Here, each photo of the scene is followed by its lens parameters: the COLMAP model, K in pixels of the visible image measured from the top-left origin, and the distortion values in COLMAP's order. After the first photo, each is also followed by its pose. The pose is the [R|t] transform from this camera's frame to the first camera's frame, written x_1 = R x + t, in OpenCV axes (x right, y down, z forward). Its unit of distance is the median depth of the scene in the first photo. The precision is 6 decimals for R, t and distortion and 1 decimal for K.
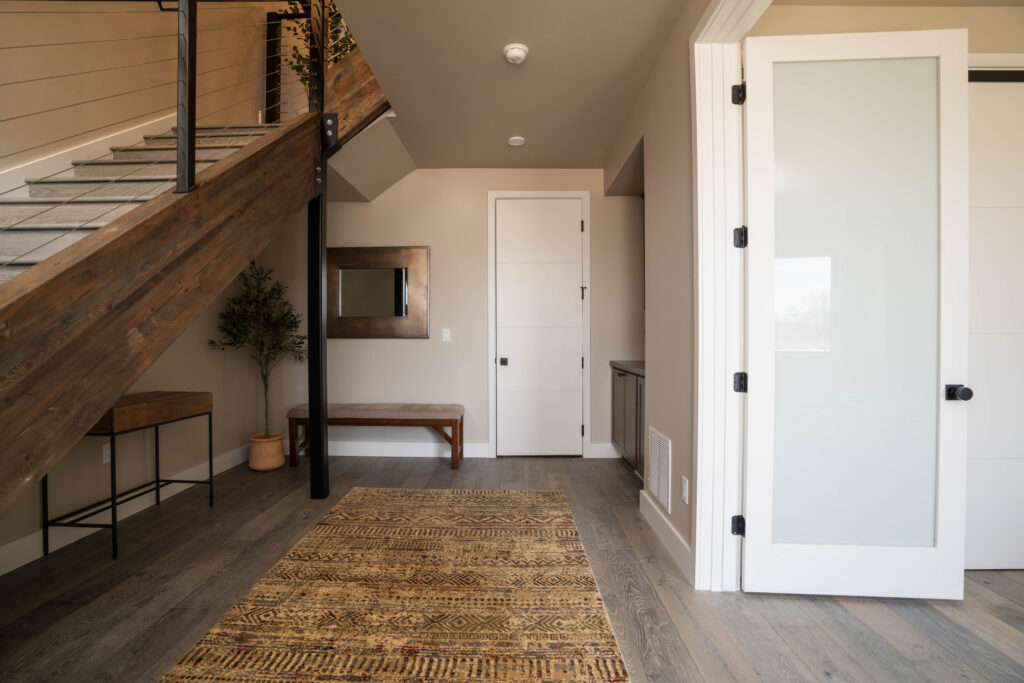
lens RADIAL K [[492.9, 0, 508.9], [0, 492.9, 337.8], [0, 0, 1]] dist [-0.031561, 0.002858]
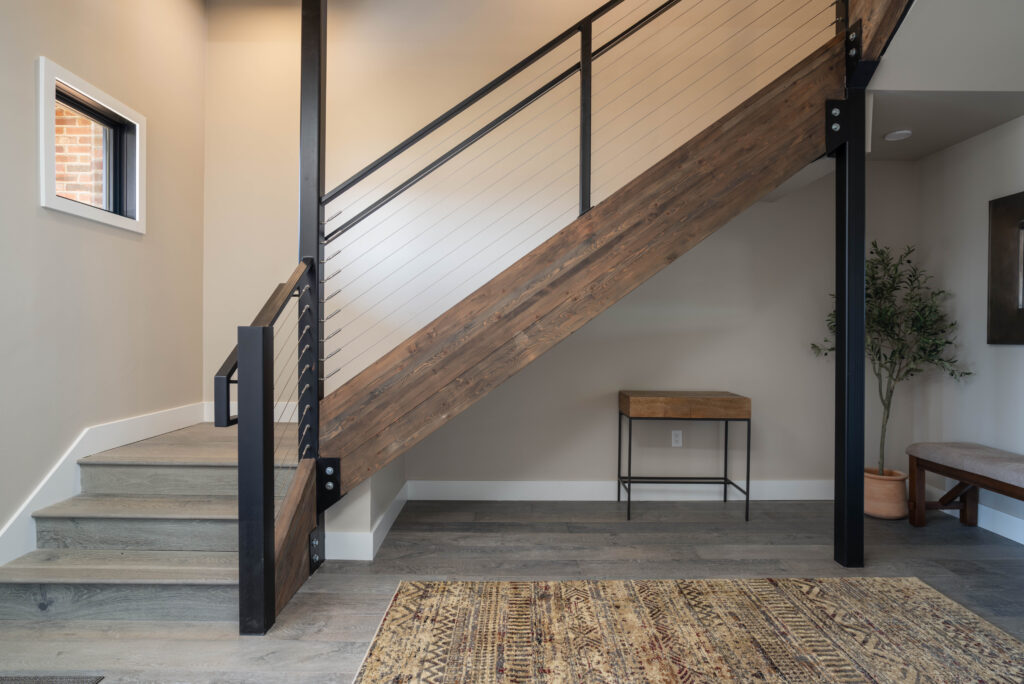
lens RADIAL K [[561.7, 0, 507.2], [0, 561.7, 340.7], [0, 0, 1]] dist [-0.023511, 0.004690]
pose [[-0.008954, 0.010800, -0.999902, 0.666216], [-0.012935, 0.999857, 0.010915, -0.007442], [0.999876, 0.013032, -0.008813, 0.771547]]
